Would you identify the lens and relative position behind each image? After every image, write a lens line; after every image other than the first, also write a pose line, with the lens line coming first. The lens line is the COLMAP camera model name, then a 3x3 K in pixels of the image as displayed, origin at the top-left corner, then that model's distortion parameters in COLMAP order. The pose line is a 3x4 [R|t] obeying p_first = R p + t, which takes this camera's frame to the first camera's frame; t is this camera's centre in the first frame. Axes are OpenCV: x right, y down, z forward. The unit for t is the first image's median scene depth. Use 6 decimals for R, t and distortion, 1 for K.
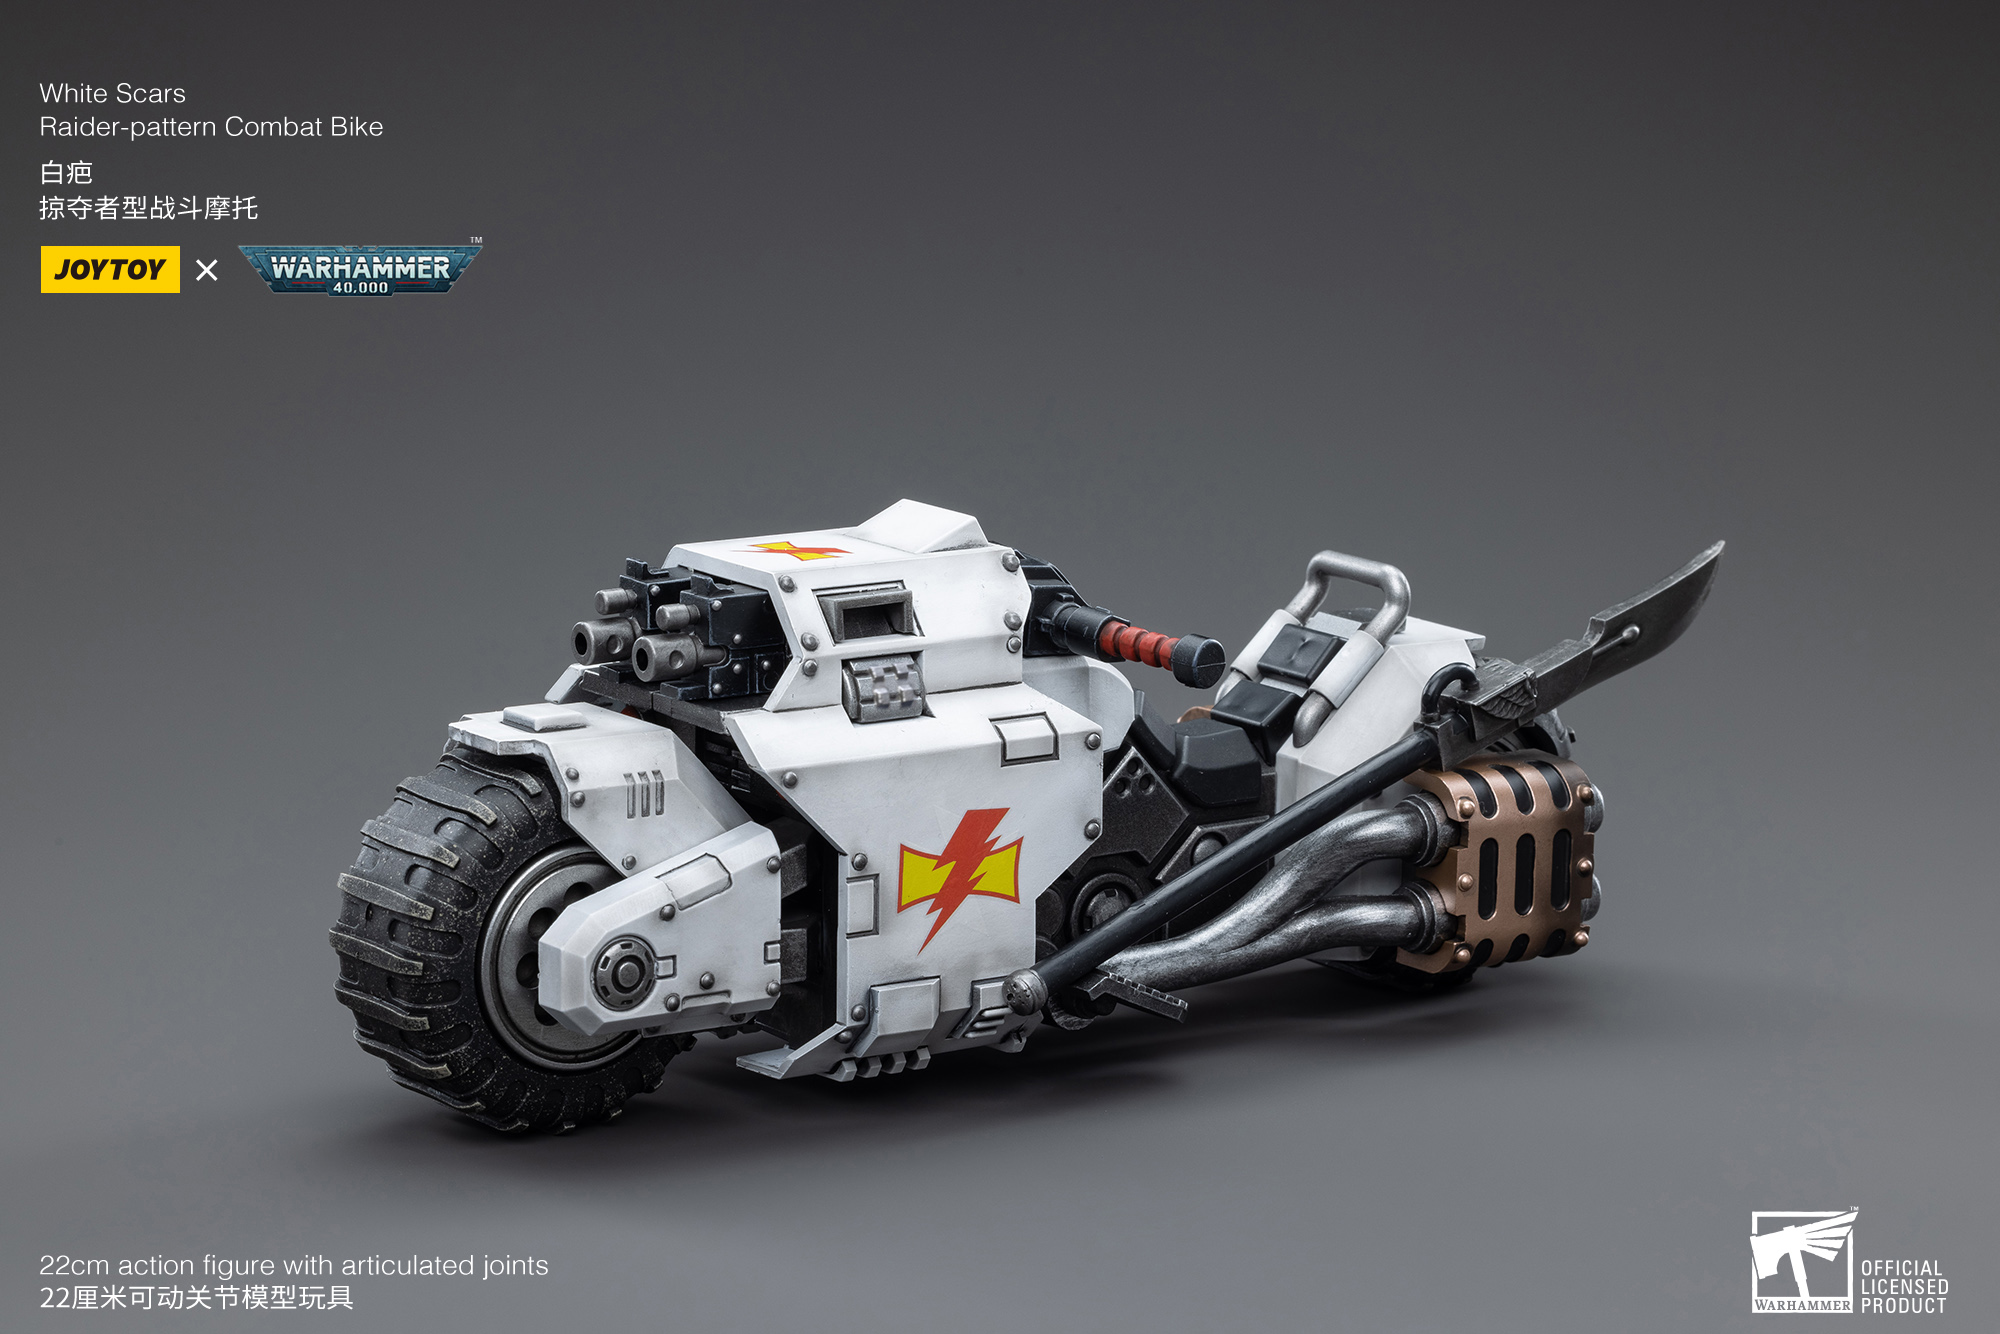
lens RADIAL K [[5836.2, 0, 1000.0], [0, 5836.2, 667.0], [0, 0, 1]] dist [-0.049618, 0.196632]
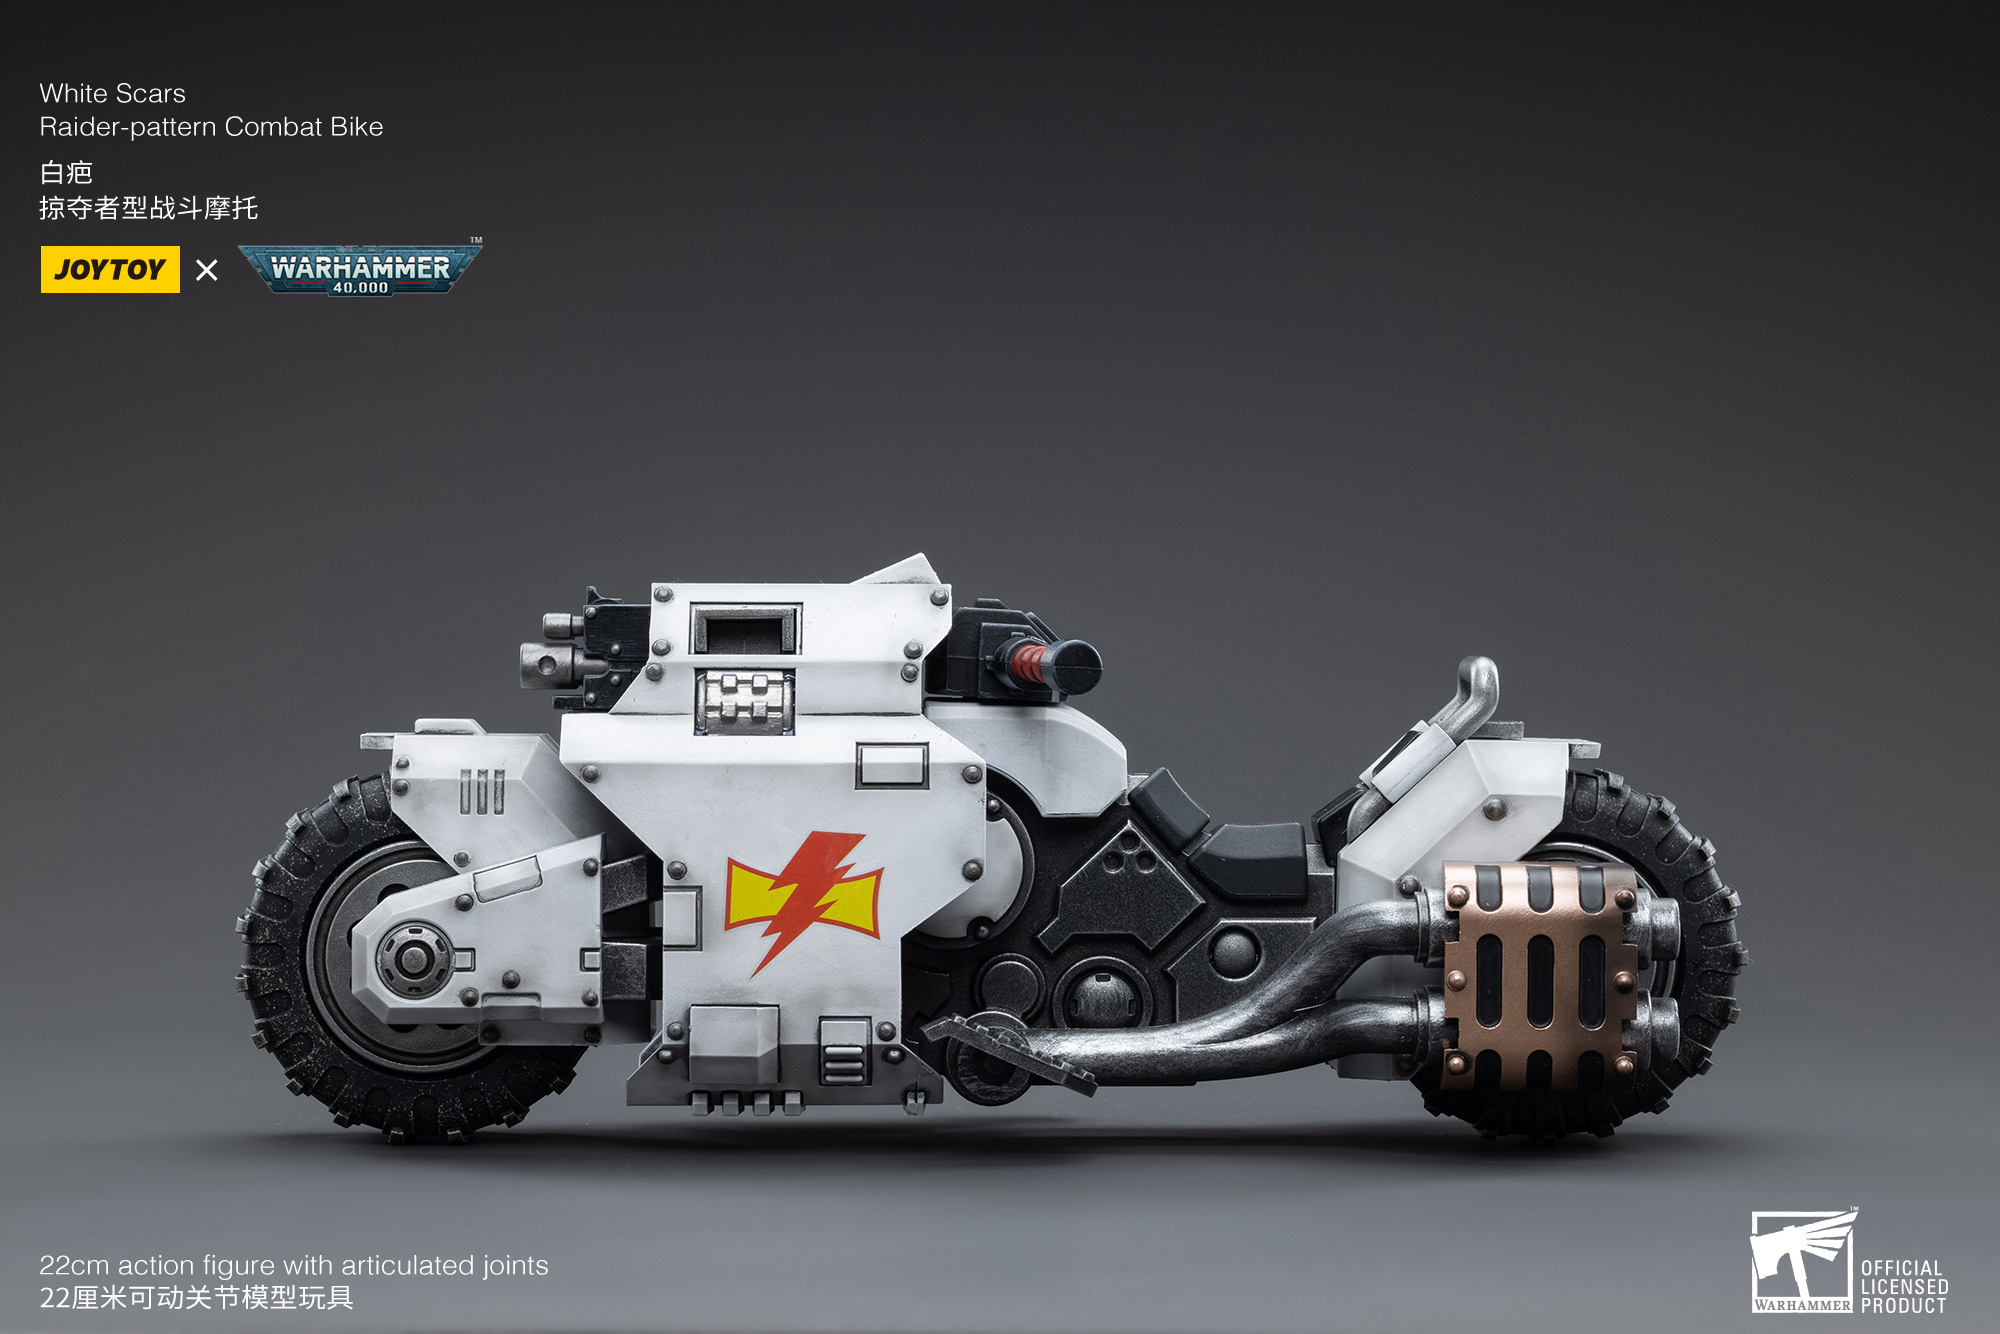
lens RADIAL K [[5836.2, 0, 1000.0], [0, 5836.2, 667.0], [0, 0, 1]] dist [-0.049618, 0.196632]
pose [[0.834400, -0.010361, -0.551062, 0.549698], [-0.094618, 0.982288, -0.161736, 0.150618], [0.542977, 0.187093, 0.818640, 0.232140]]
